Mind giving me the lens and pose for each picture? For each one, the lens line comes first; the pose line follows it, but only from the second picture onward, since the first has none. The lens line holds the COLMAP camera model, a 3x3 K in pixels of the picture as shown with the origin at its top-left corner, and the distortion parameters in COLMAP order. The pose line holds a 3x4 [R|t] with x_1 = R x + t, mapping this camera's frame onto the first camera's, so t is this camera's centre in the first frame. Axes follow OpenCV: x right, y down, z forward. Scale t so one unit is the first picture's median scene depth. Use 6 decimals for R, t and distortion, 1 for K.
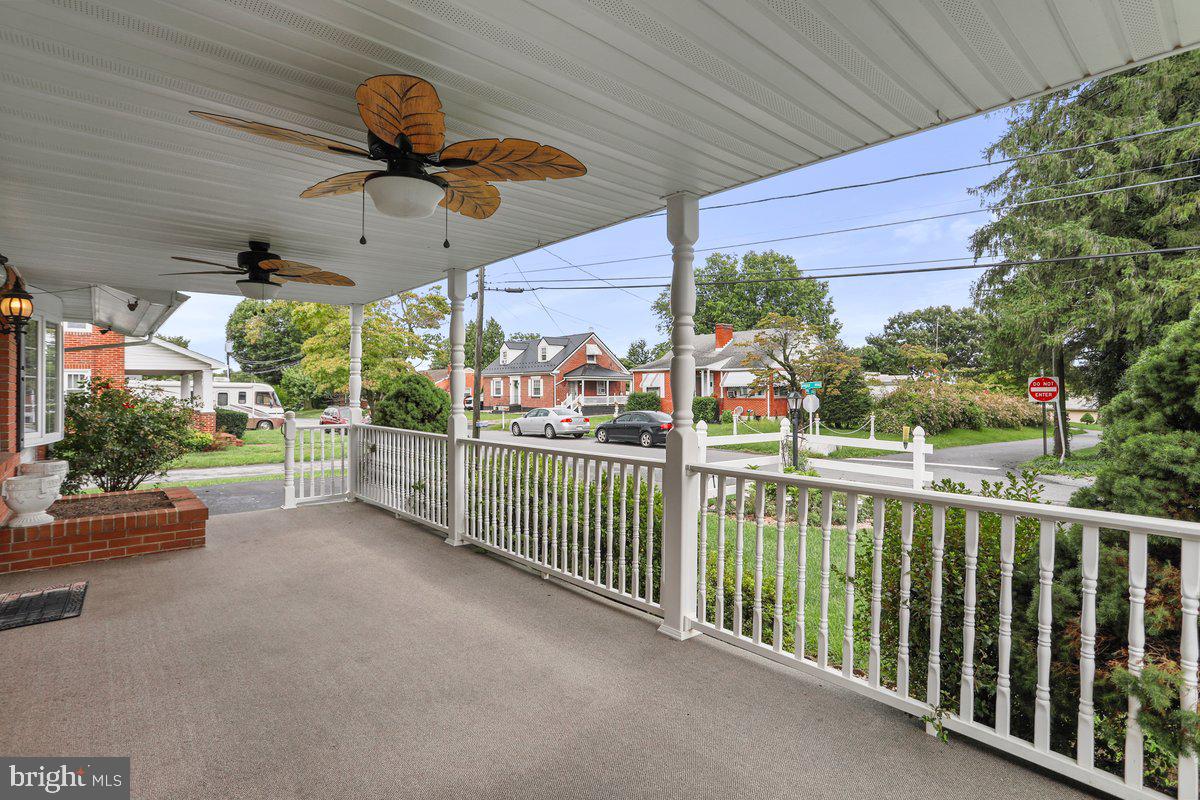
lens RADIAL K [[592.0, 0, 599.4], [0, 592.0, 394.1], [0, 0, 1]] dist [-0.054314, 0.019666]
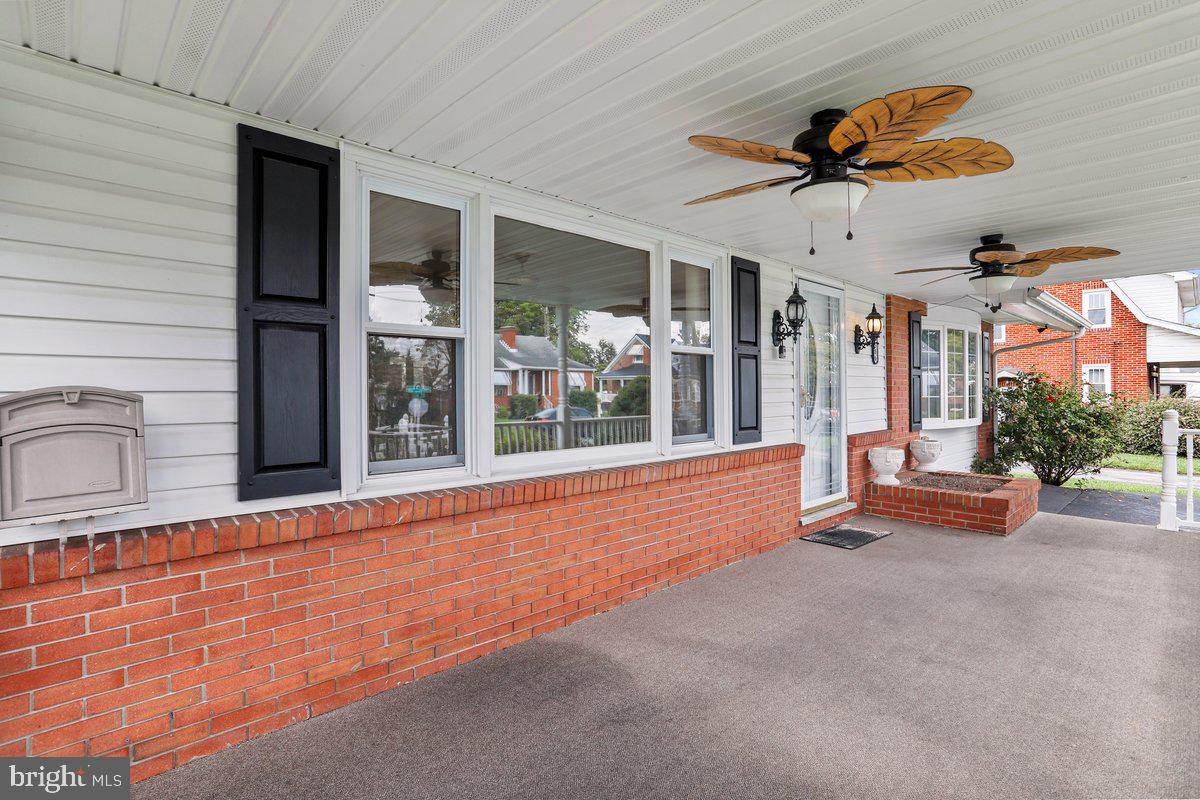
lens RADIAL K [[592.0, 0, 598.0], [0, 592.0, 378.9], [0, 0, 1]] dist [-0.054314, 0.019666]
pose [[0.034891, -0.007573, -0.999362, 0.427271], [-0.010159, 0.999917, -0.007932, -0.000460], [0.999340, 0.010429, 0.034811, 0.322837]]
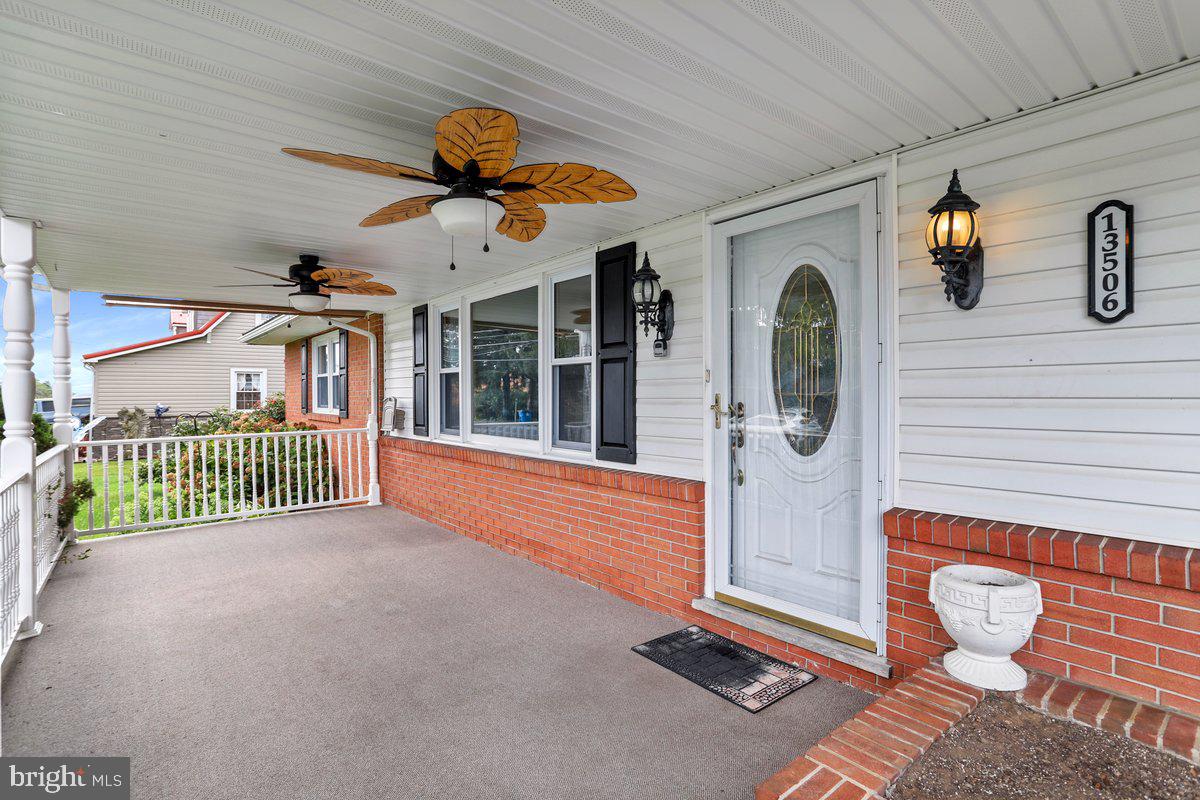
lens RADIAL K [[592.0, 0, 607.3], [0, 592.0, 403.9], [0, 0, 1]] dist [-0.054314, 0.019666]
pose [[-0.999210, 0.003075, 0.039619, -0.835866], [0.003853, 0.999801, 0.019589, -0.003540], [-0.039551, 0.019727, -0.999023, 1.747641]]
